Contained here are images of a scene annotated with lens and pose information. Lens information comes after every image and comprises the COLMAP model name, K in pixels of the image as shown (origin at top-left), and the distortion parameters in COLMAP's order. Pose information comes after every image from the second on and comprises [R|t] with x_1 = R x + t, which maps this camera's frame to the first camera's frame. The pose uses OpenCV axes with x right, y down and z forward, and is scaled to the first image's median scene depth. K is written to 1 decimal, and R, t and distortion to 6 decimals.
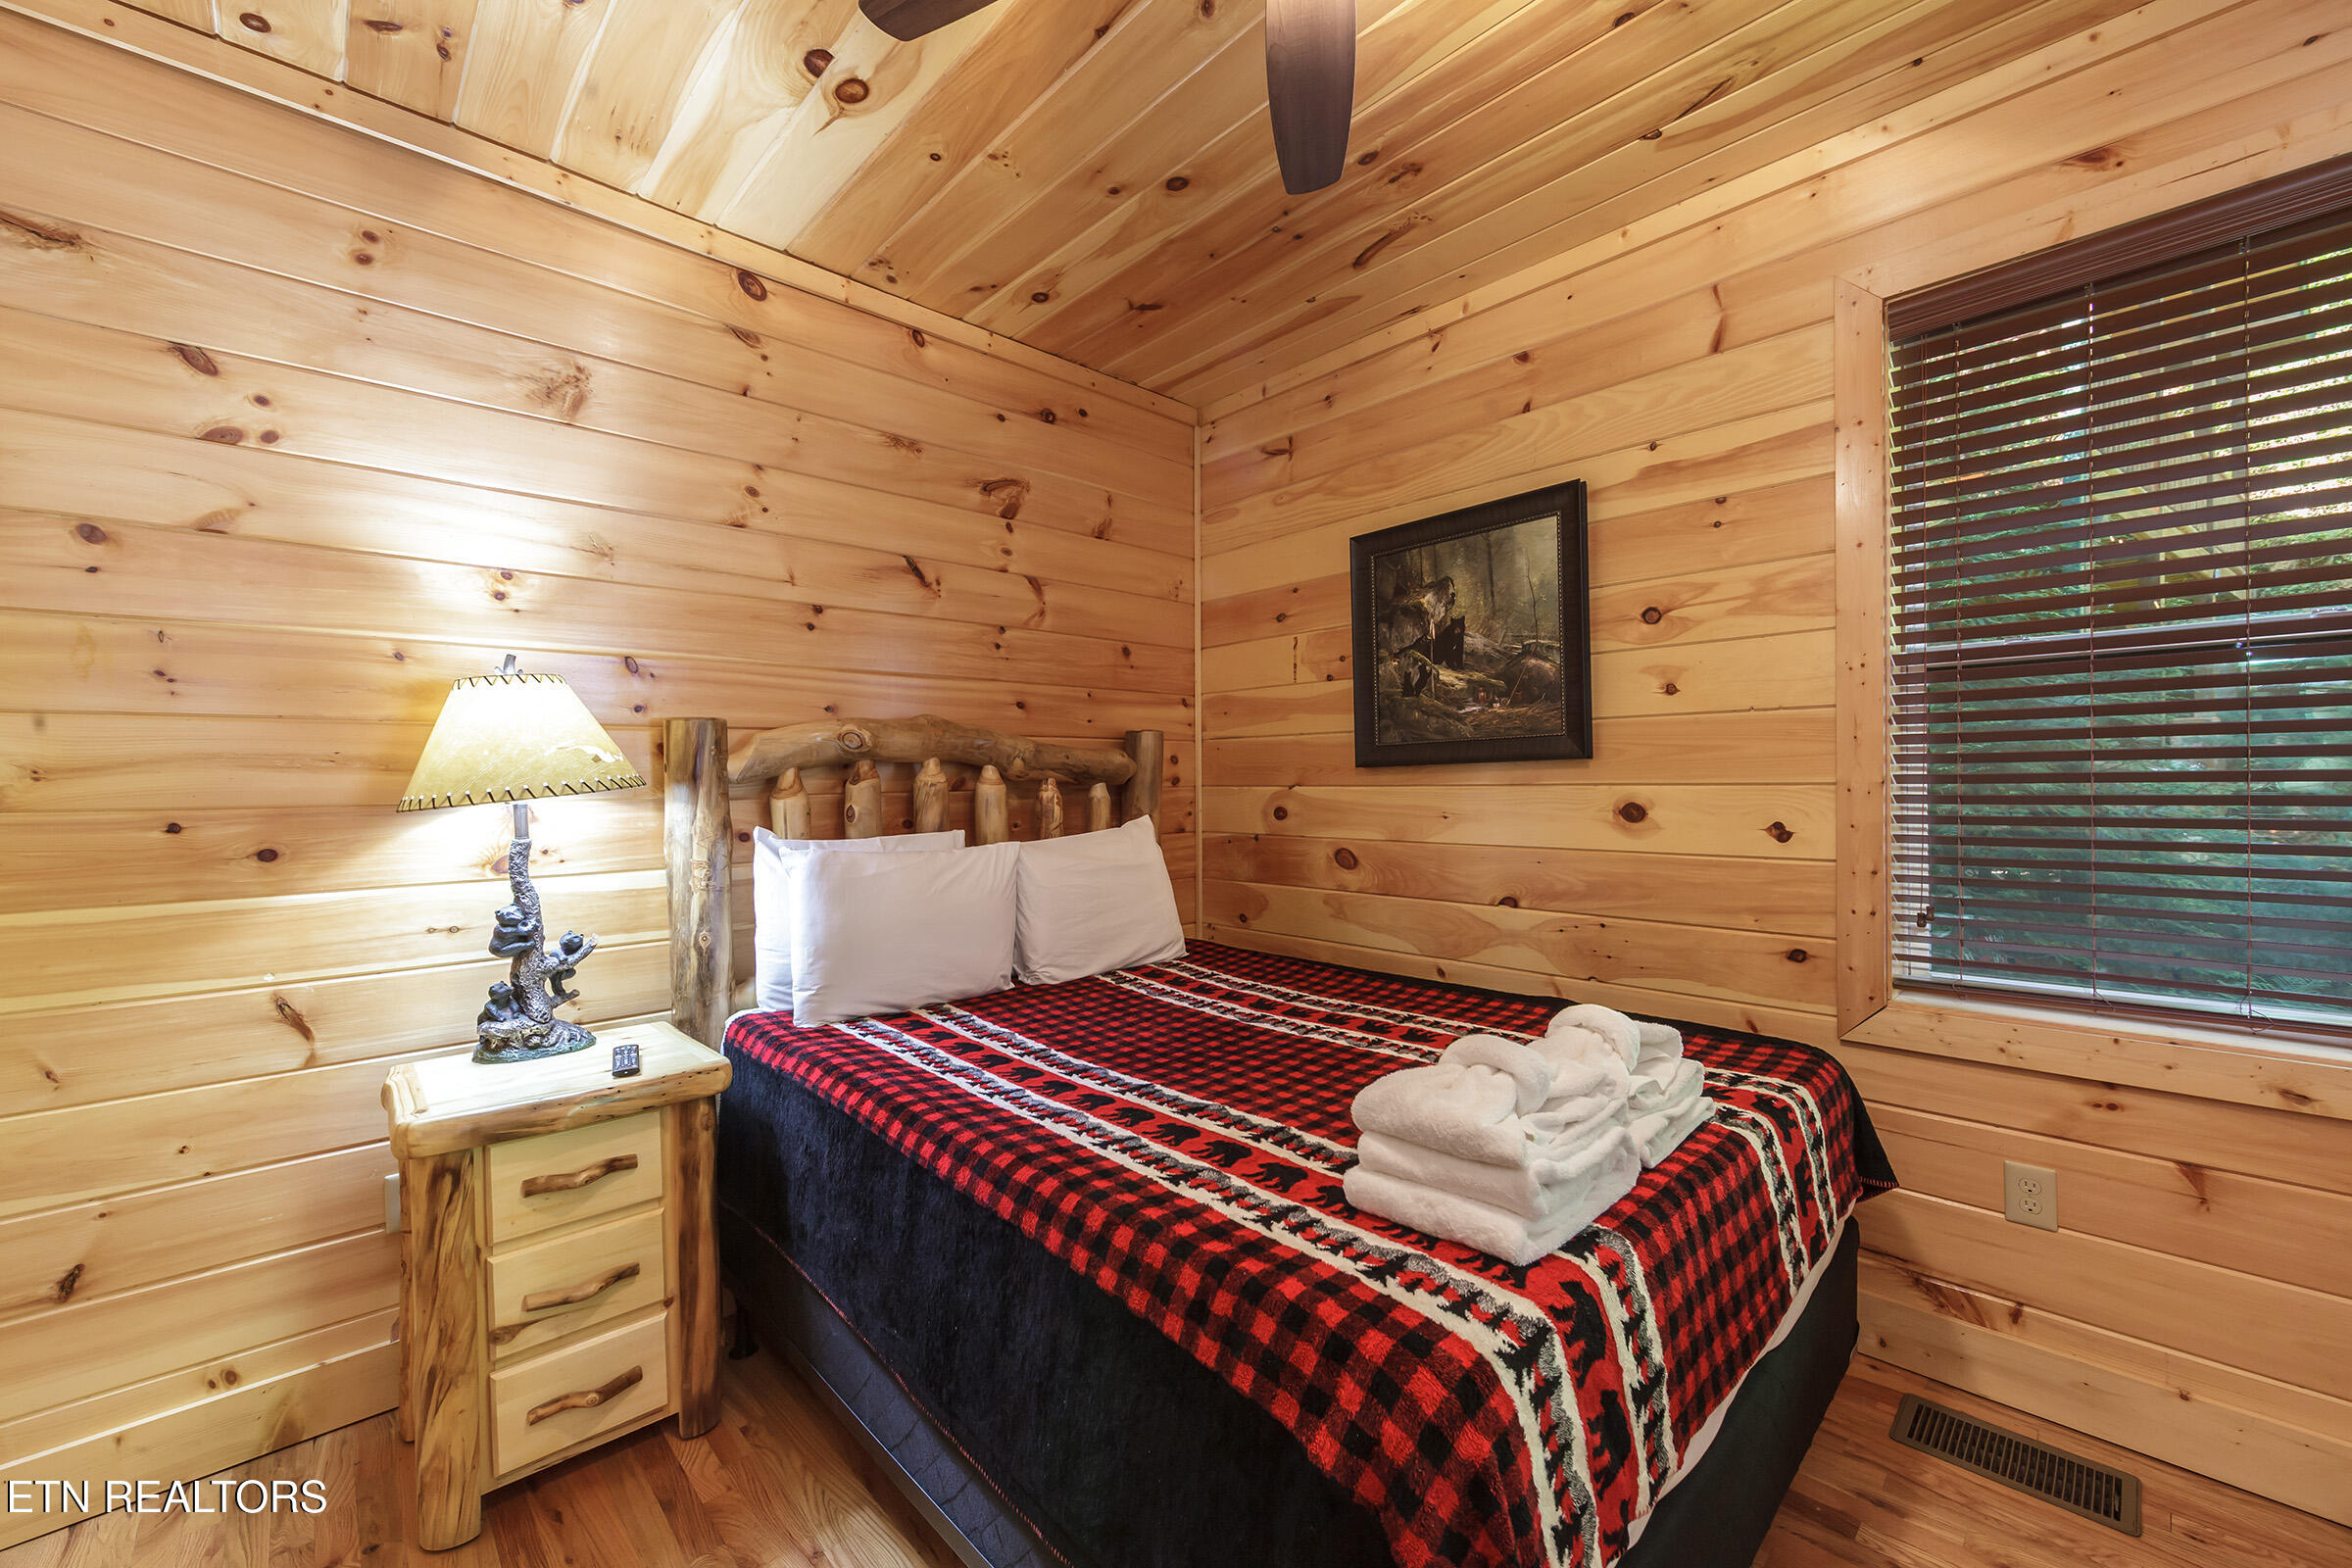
lens RADIAL K [[923.4, 0, 1179.4], [0, 923.4, 782.7], [0, 0, 1]] dist [-0.002651, -0.000991]
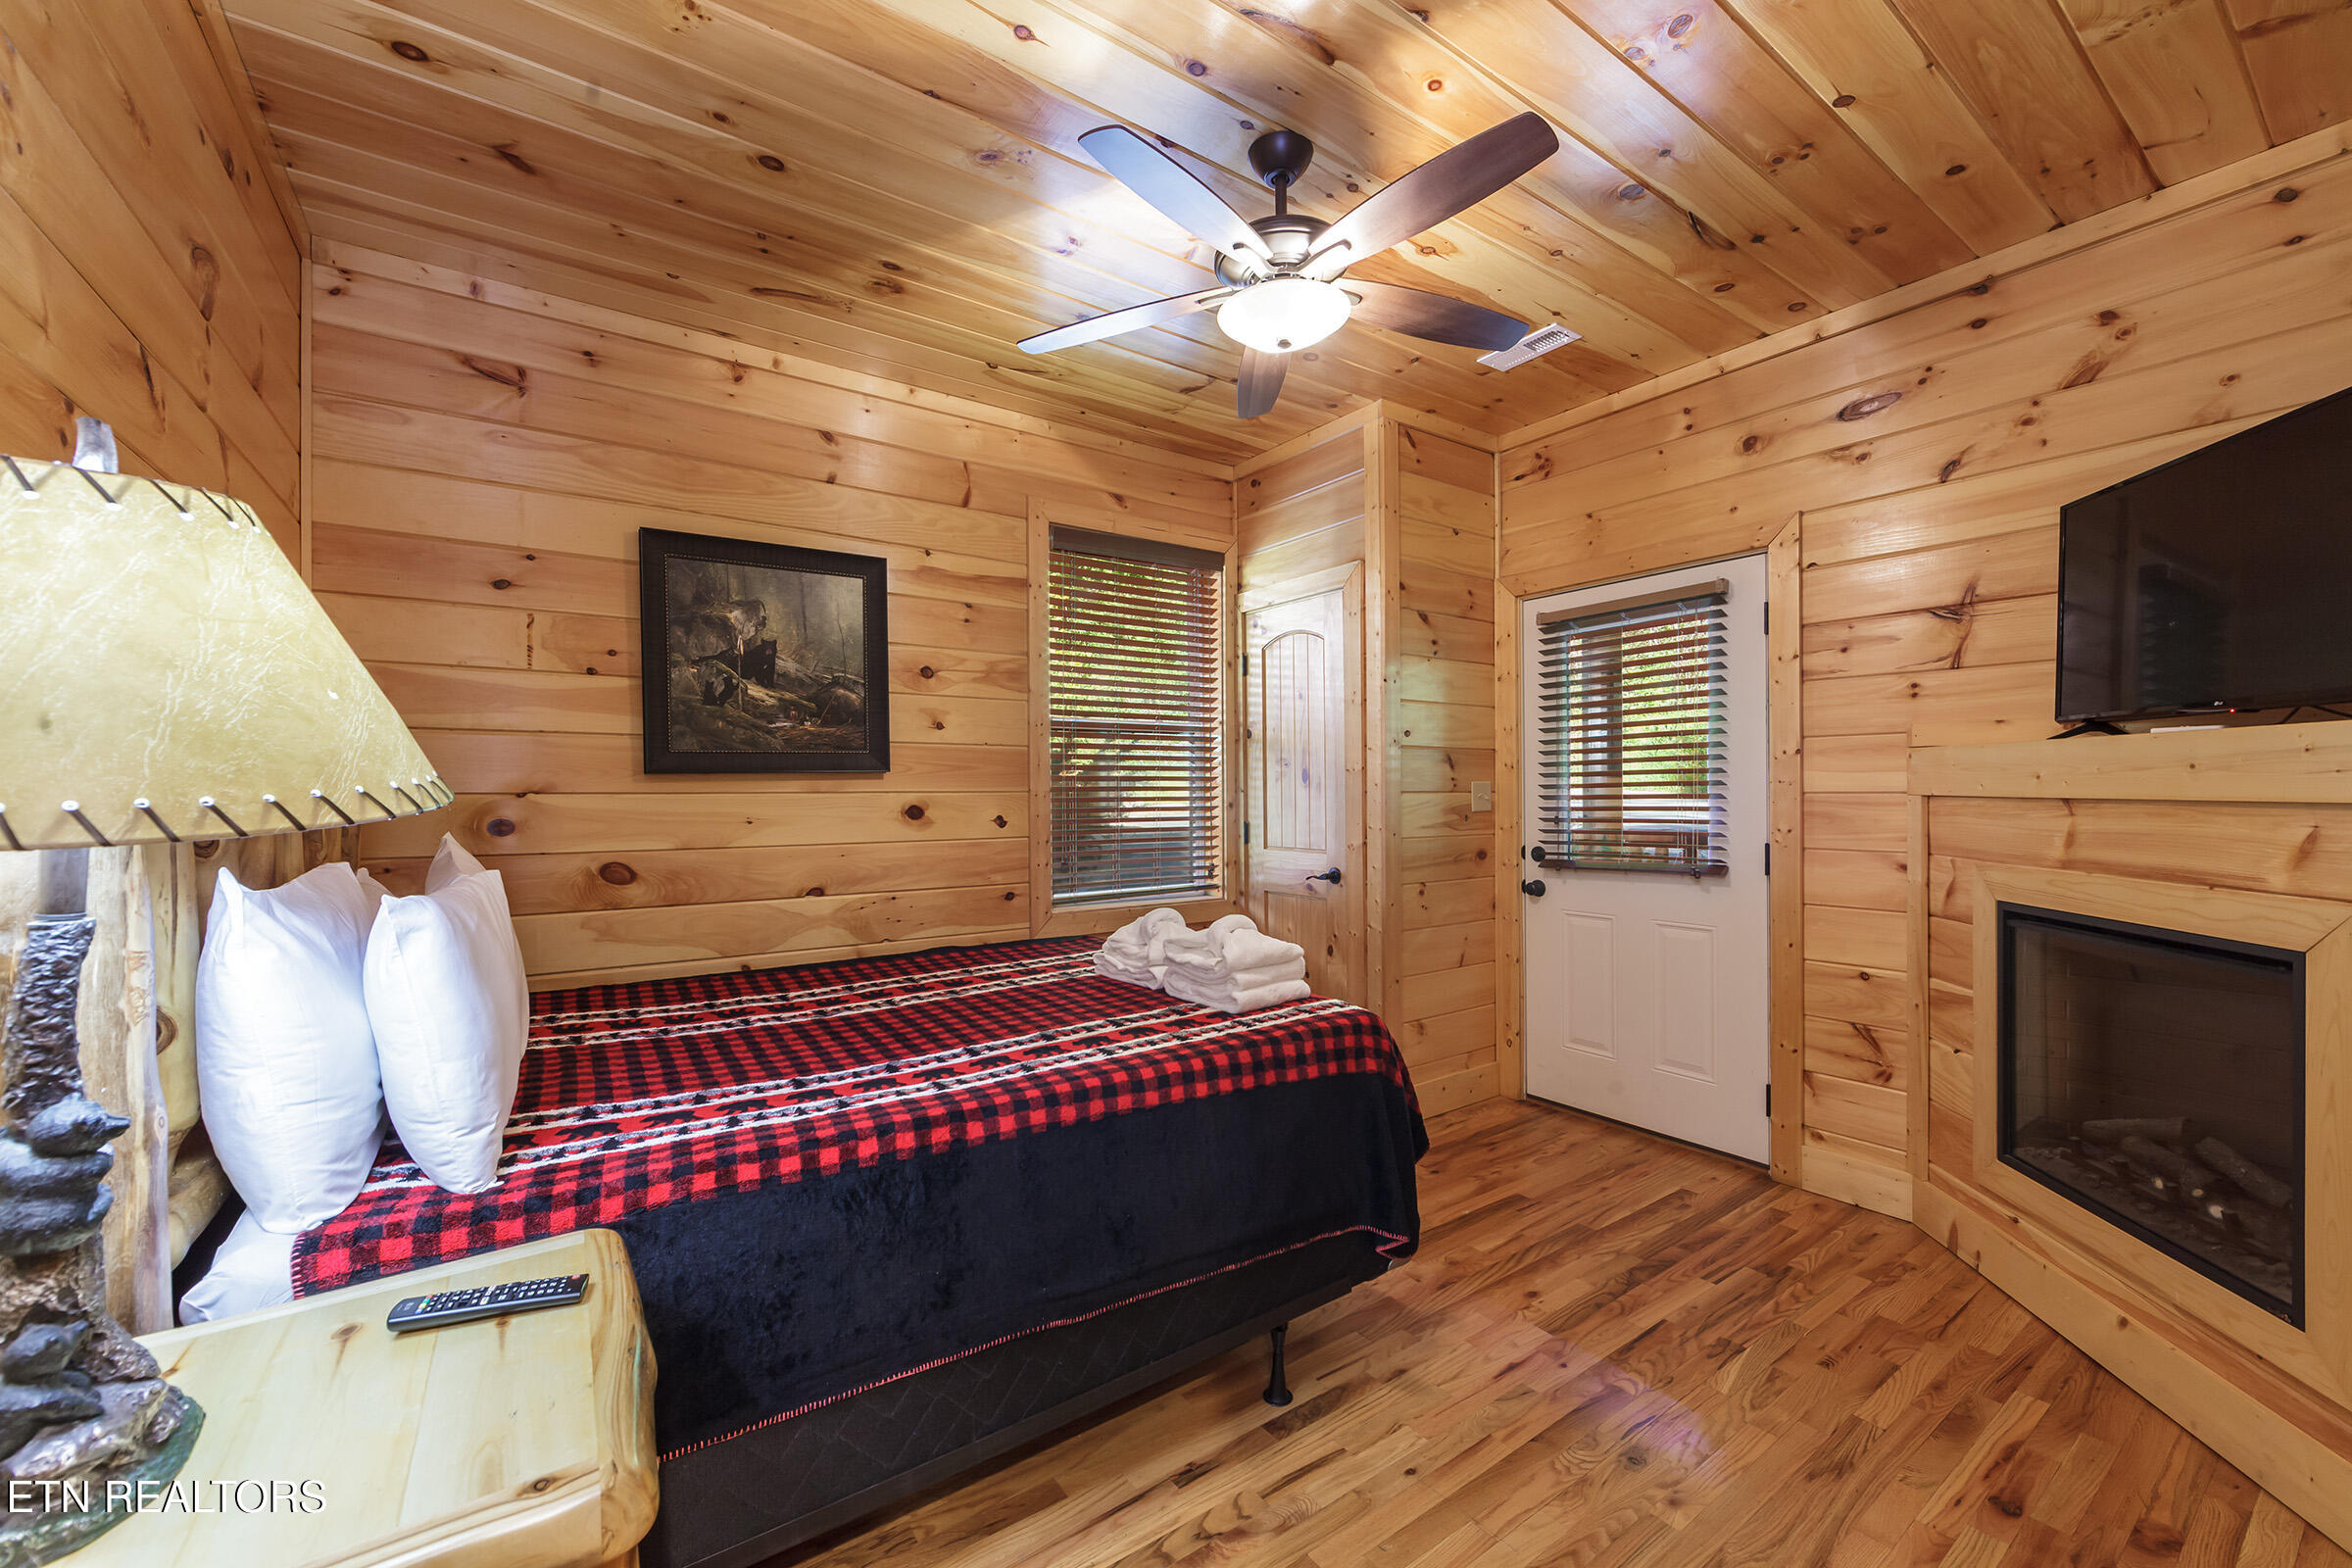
lens RADIAL K [[923.4, 0, 1180.9], [0, 923.4, 788.9], [0, 0, 1]] dist [-0.002651, -0.000991]
pose [[0.144237, 0.009099, 0.989501, -0.751071], [0.001078, 0.999956, -0.009353, 0.009645], [-0.989543, 0.002416, 0.144221, 0.375335]]
